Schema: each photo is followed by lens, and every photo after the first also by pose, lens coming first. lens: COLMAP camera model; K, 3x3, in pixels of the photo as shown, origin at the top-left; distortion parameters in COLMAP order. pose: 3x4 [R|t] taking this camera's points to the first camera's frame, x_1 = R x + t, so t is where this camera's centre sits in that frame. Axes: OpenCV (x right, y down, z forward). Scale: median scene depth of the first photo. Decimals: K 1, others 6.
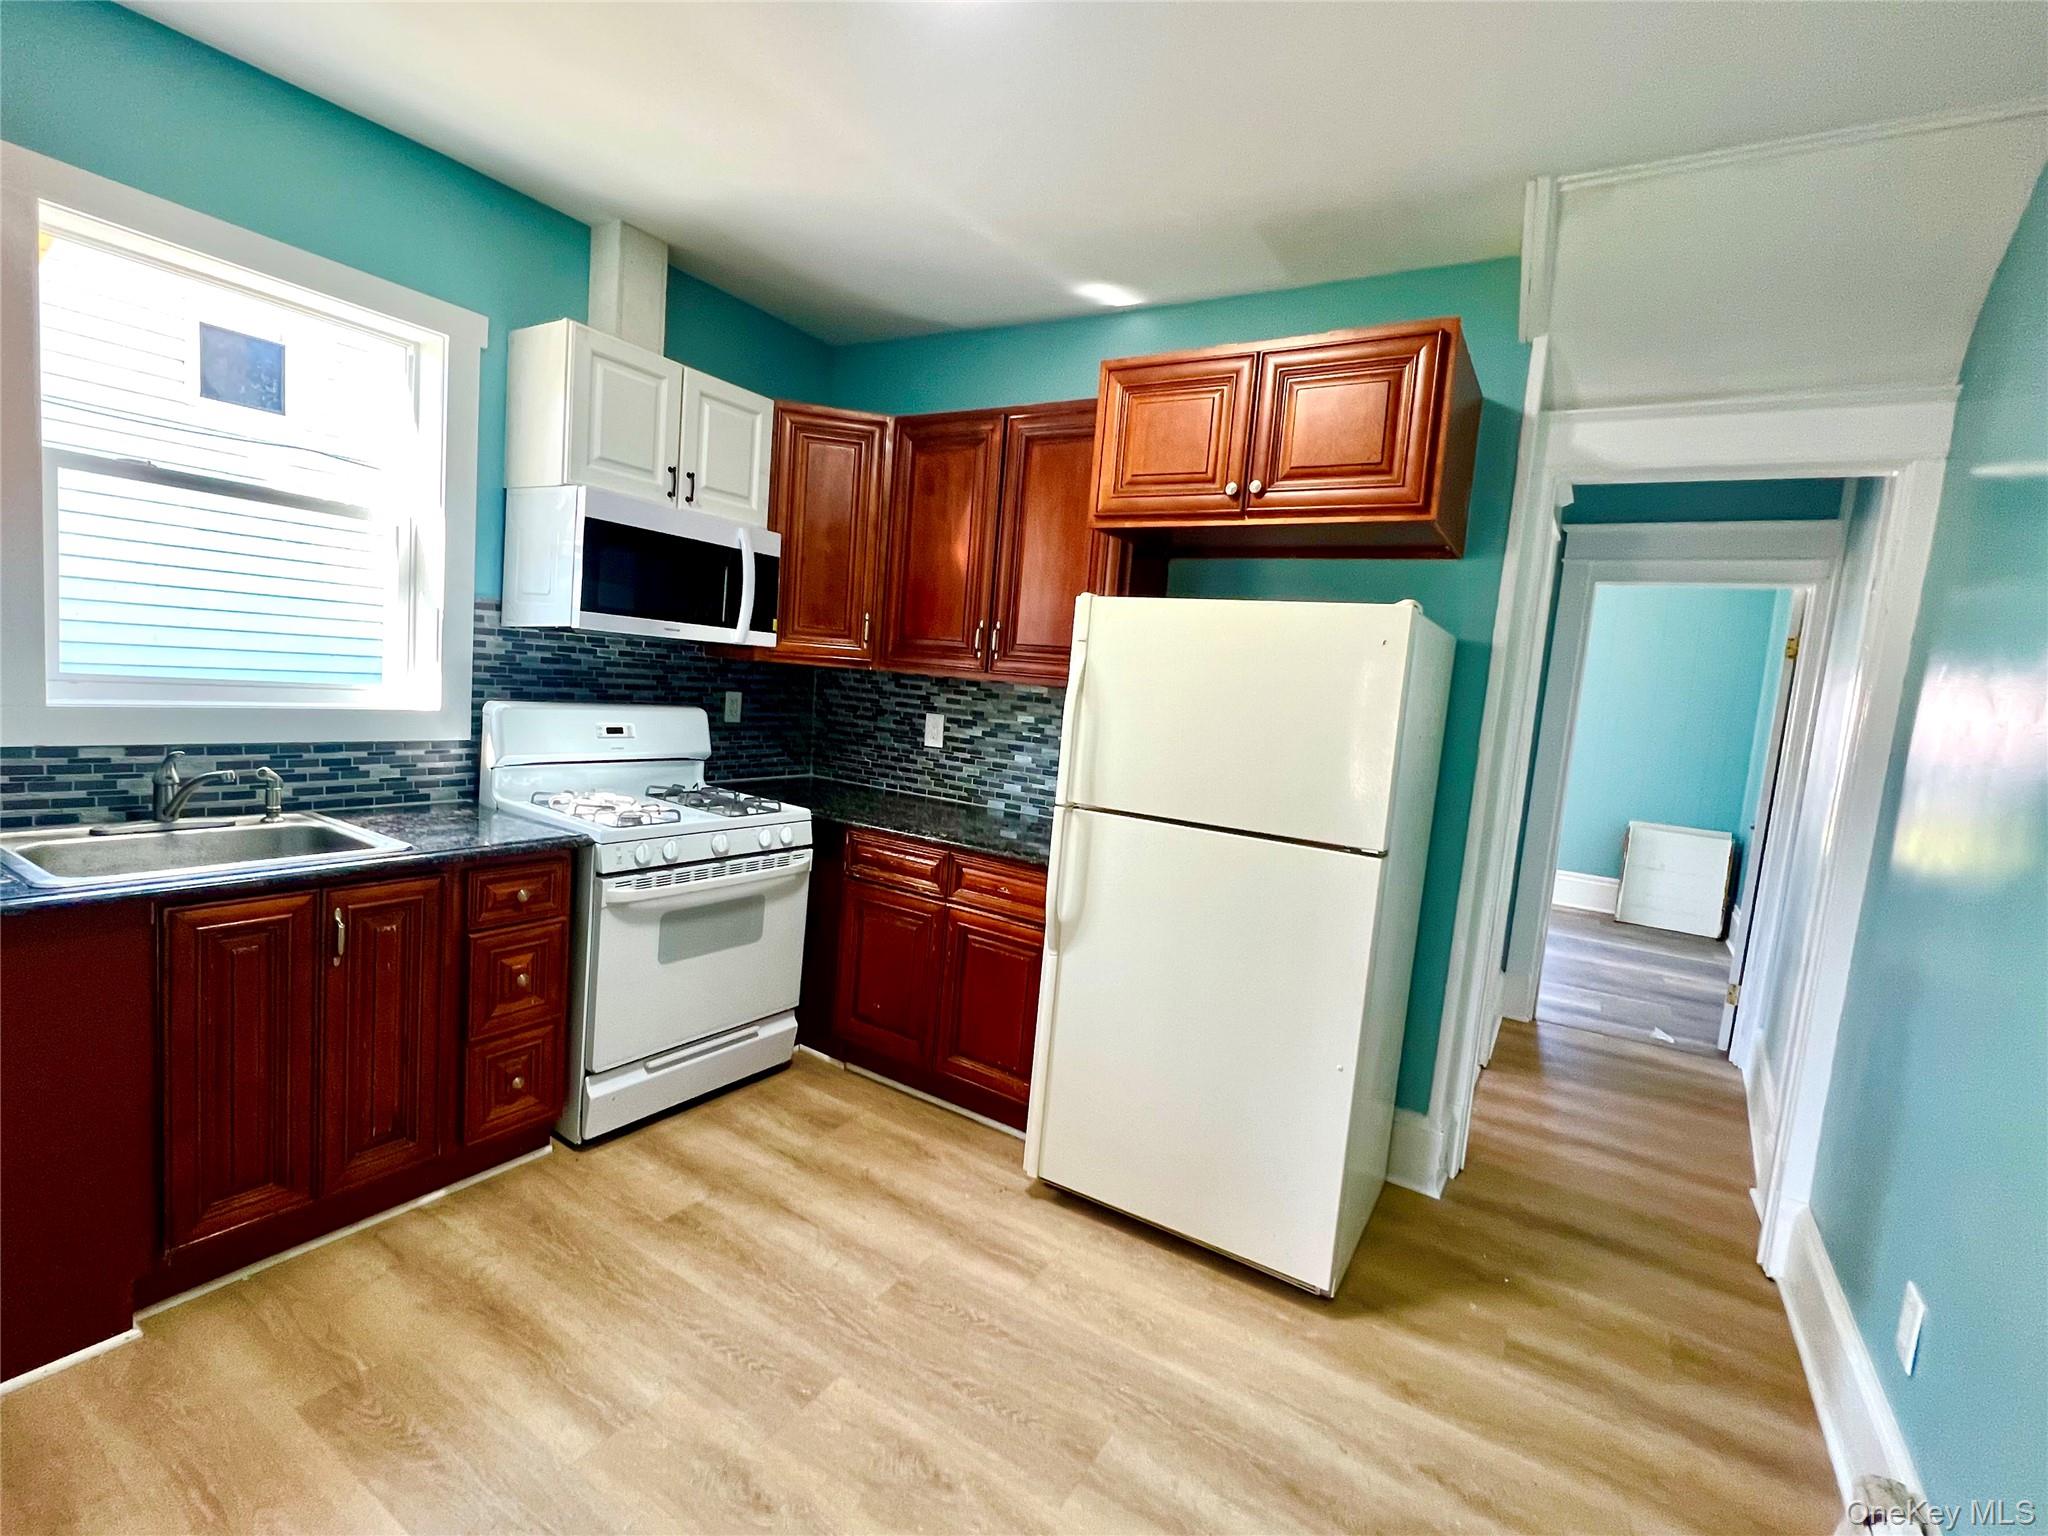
lens RADIAL K [[934.7, 0, 1024.0], [0, 934.7, 768.0], [0, 0, 1]] dist [-0.002167, -0.000186]
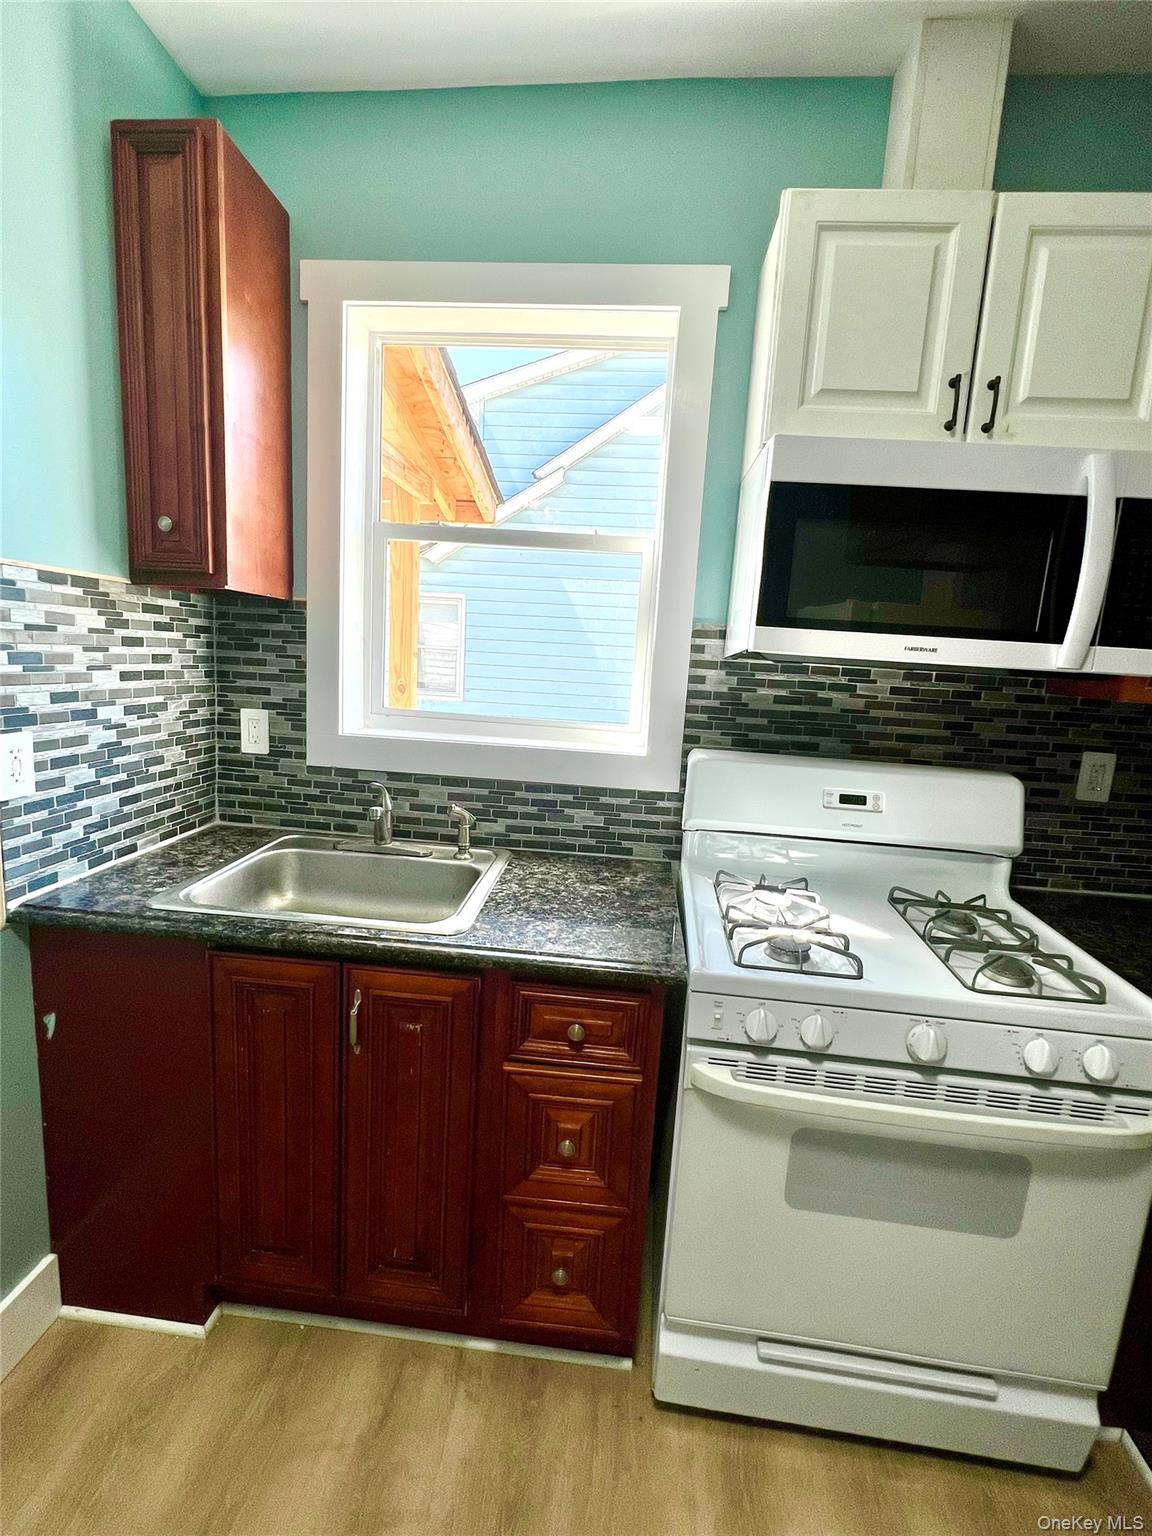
lens RADIAL K [[698.4, 0, 575.1], [0, 698.4, 762.1], [0, 0, 1]] dist [-0.002930, -0.001323]
pose [[0.450655, 0.080970, -0.889019, -0.072399], [-0.108229, 0.993488, 0.035621, -0.068715], [0.886113, 0.080165, 0.456483, 0.612321]]
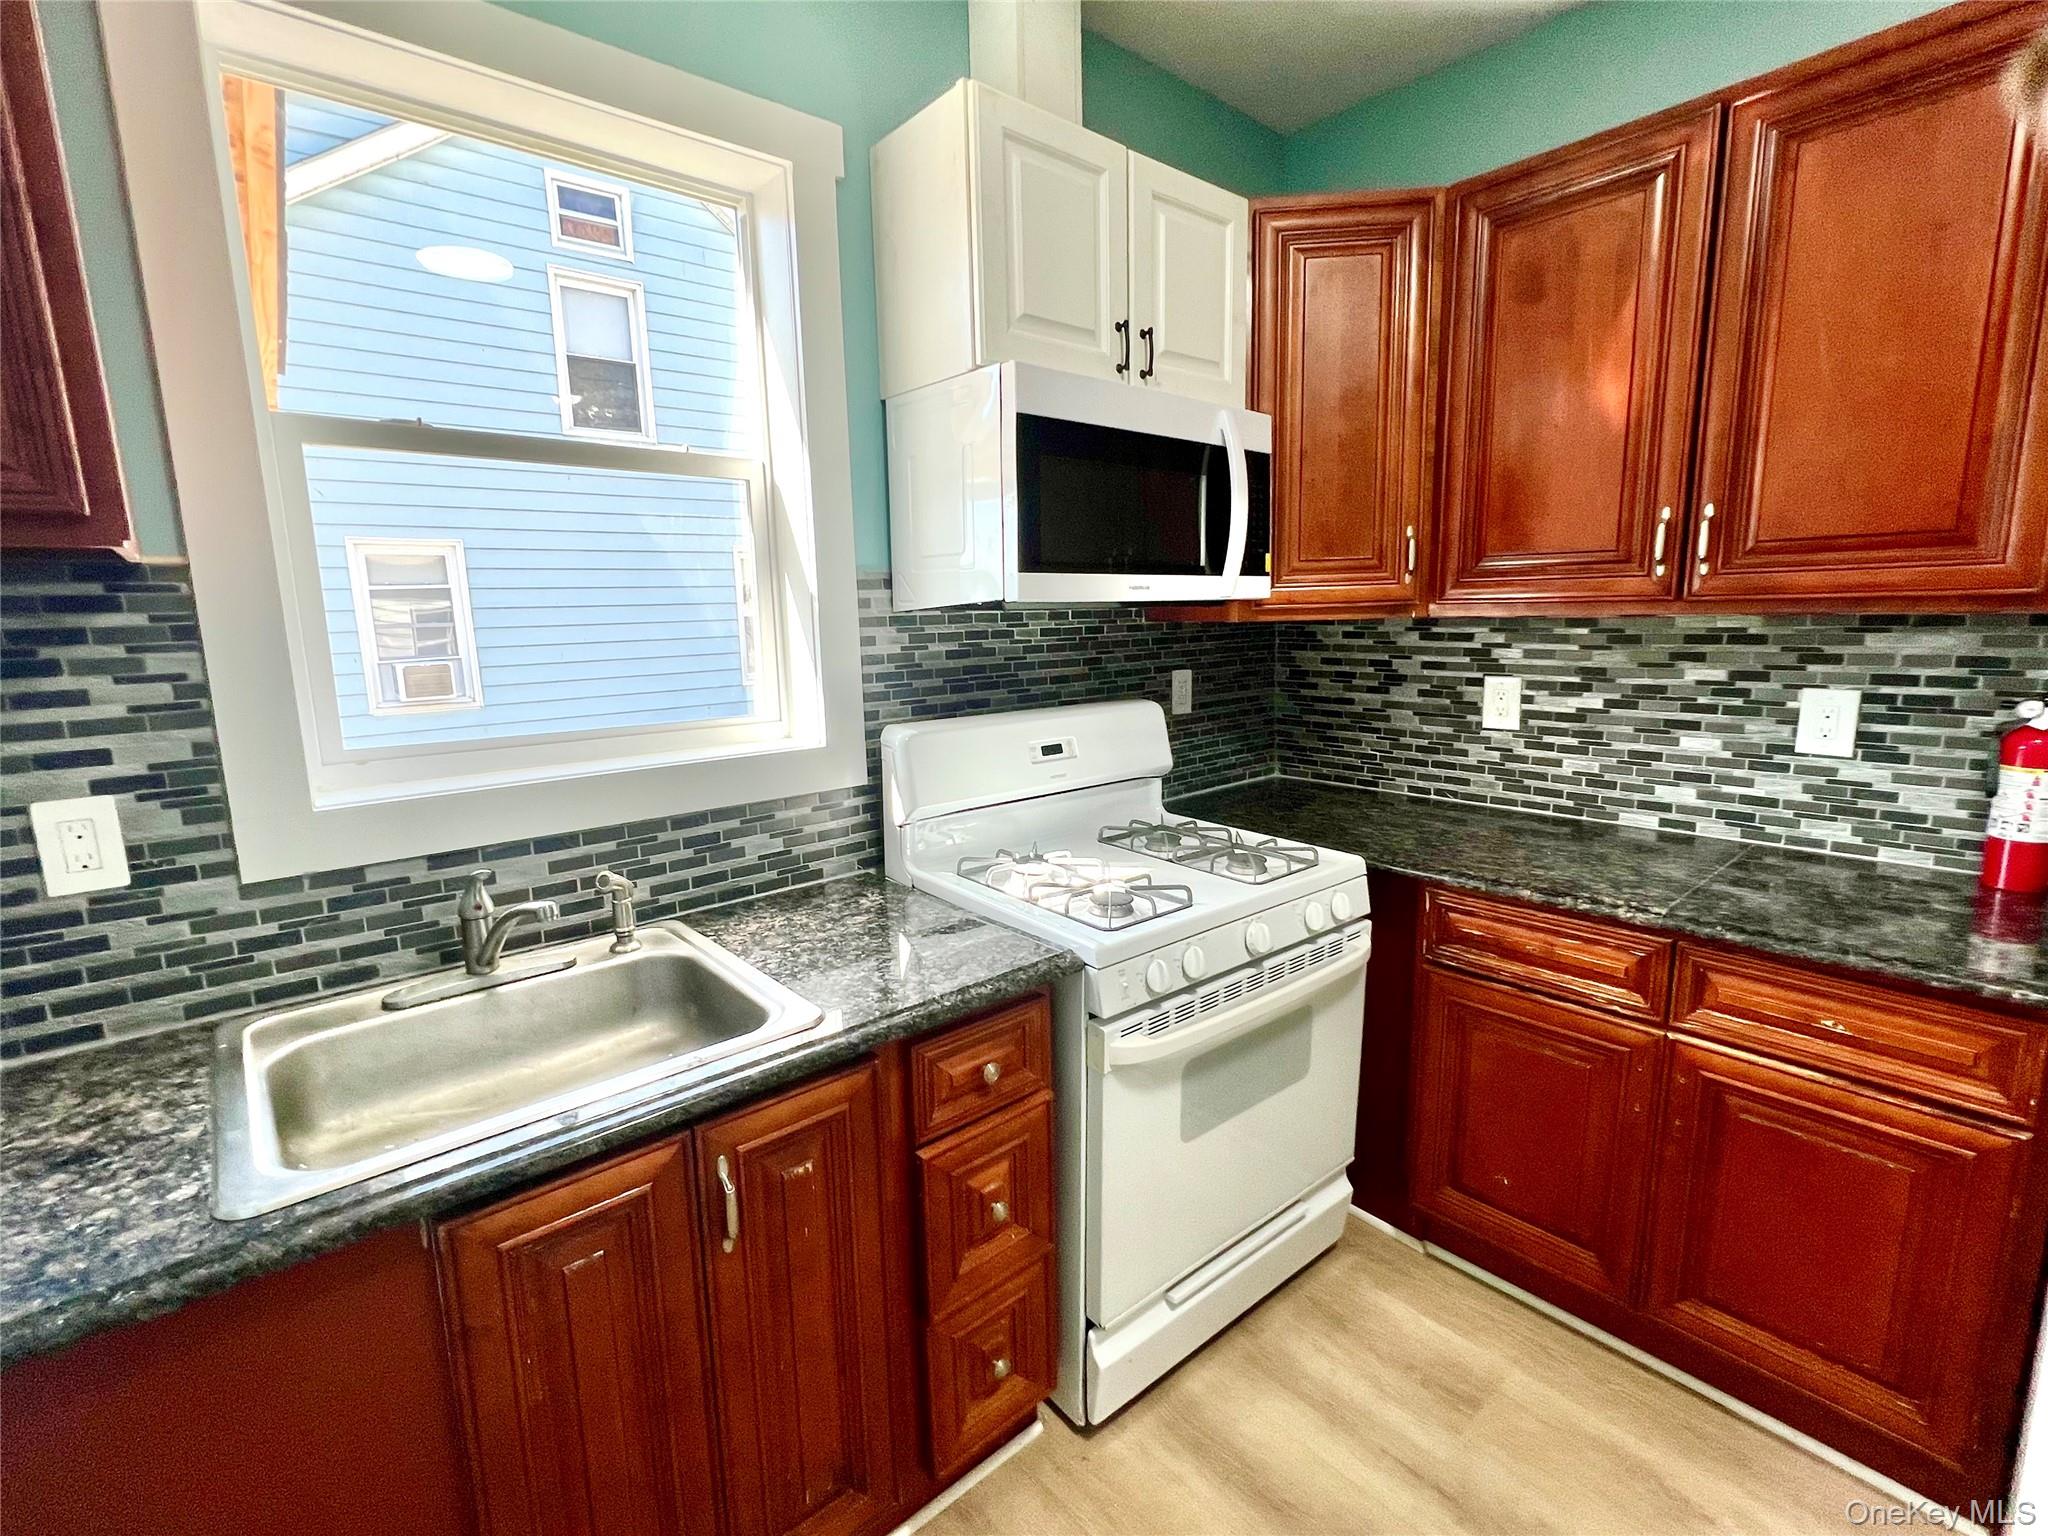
lens RADIAL K [[931.1, 0, 1016.2], [0, 931.1, 764.8], [0, 0, 1]] dist [-0.002930, -0.001323]
pose [[0.947070, -0.056072, -0.316091, -0.269922], [0.073685, 0.996309, 0.044037, -0.064614], [0.312455, -0.064998, 0.947706, 0.385968]]
